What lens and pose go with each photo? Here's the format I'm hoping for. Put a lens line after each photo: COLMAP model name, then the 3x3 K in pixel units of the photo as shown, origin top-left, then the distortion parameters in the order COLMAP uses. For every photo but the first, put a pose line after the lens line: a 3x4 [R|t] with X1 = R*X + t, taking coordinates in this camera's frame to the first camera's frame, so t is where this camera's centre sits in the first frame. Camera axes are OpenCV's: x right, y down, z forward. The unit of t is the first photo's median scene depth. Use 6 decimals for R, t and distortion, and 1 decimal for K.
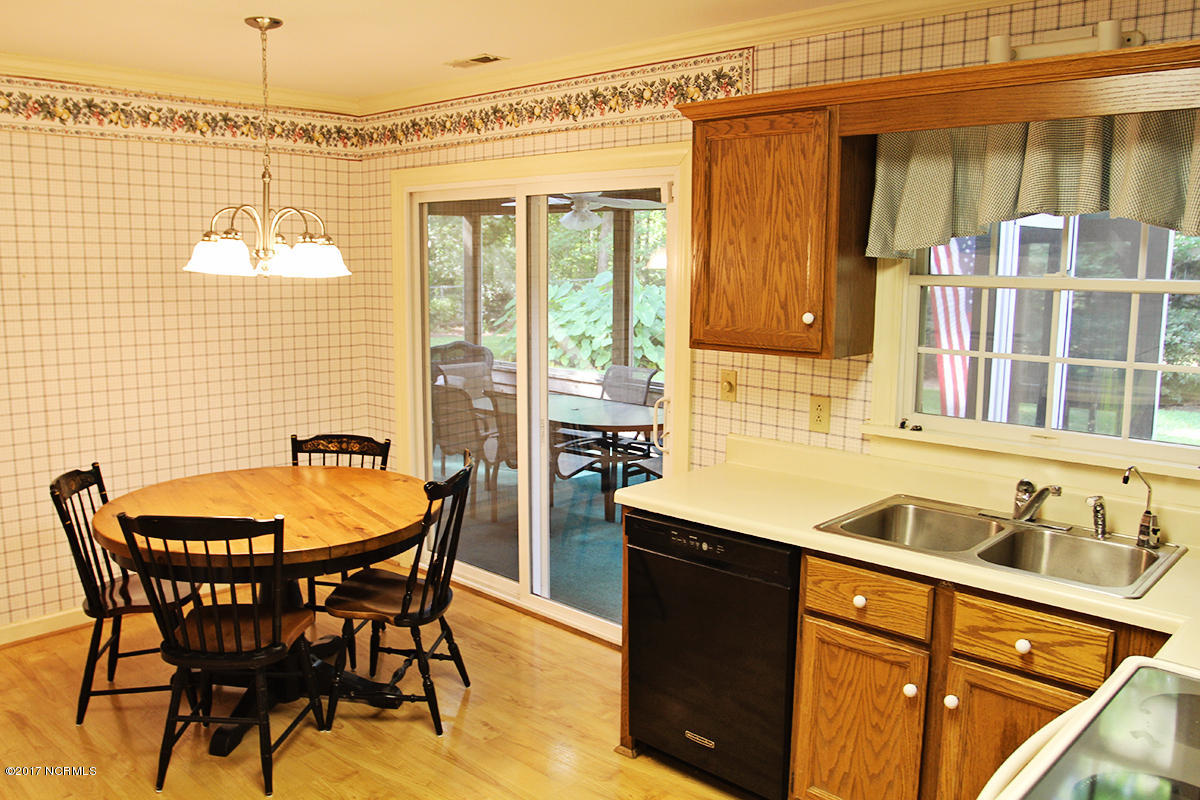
lens RADIAL K [[959.5, 0, 597.9], [0, 959.5, 392.1], [0, 0, 1]] dist [-0.091920, 0.051822]
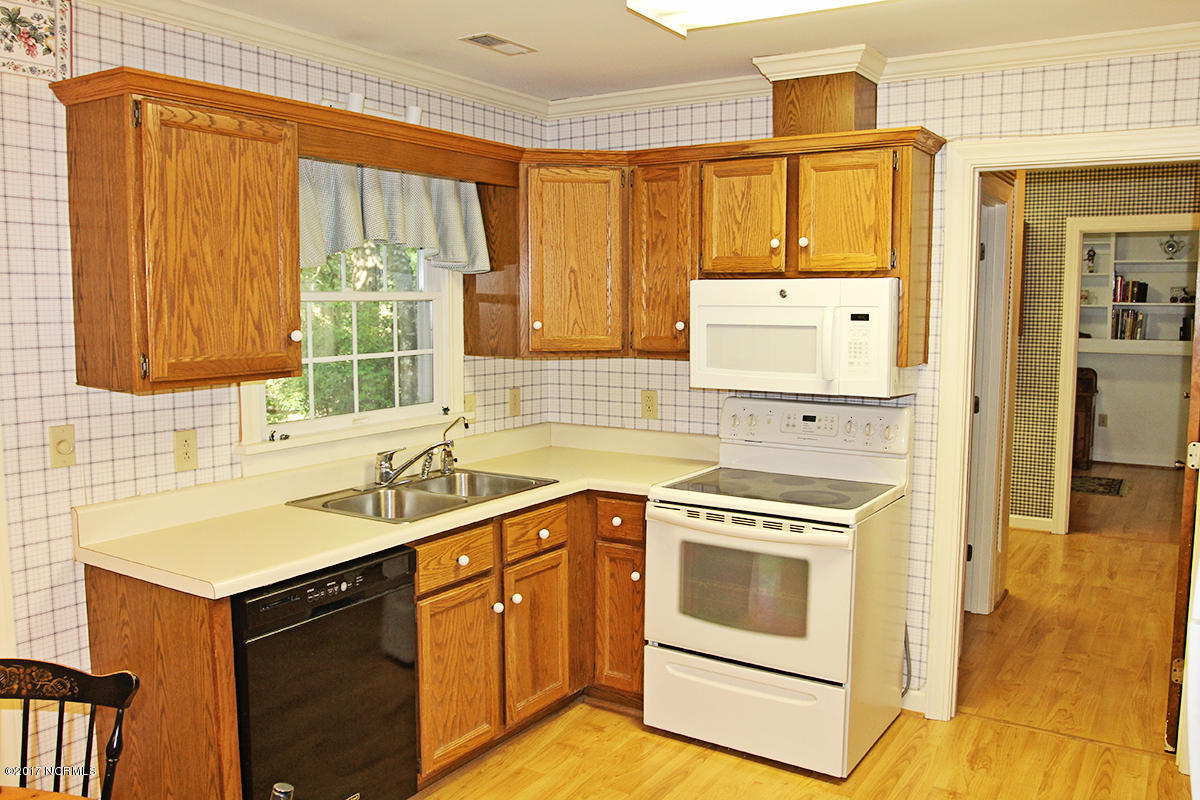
lens RADIAL K [[959.5, 0, 592.6], [0, 959.5, 397.1], [0, 0, 1]] dist [-0.091920, 0.051822]
pose [[-0.185655, -0.105756, 0.976907, -0.761864], [0.134967, 0.982024, 0.131959, -0.099505], [-0.973302, 0.156349, -0.168044, 0.846932]]
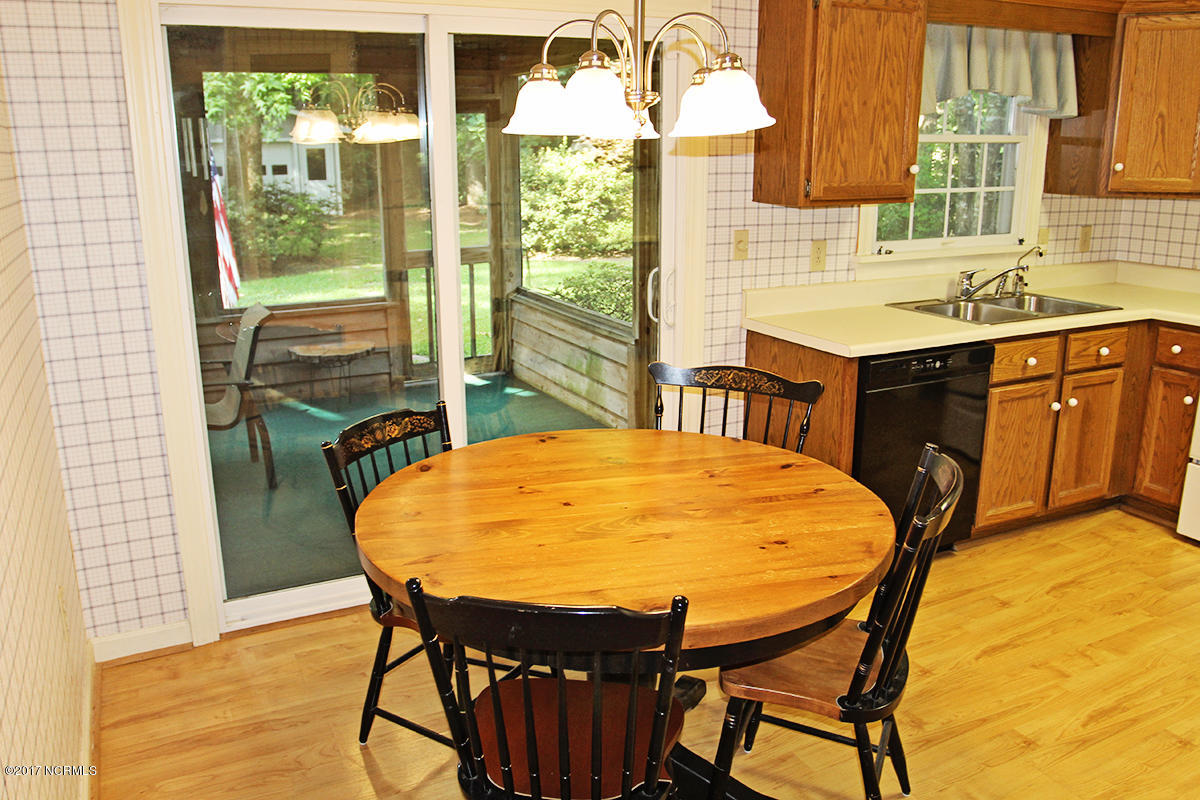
lens RADIAL K [[959.5, 0, 593.2], [0, 959.5, 397.0], [0, 0, 1]] dist [-0.091920, 0.051822]
pose [[0.344758, -0.248548, 0.905188, -1.066631], [0.139250, 0.967181, 0.212534, -0.106389], [-0.928306, 0.052775, 0.368054, 0.916001]]
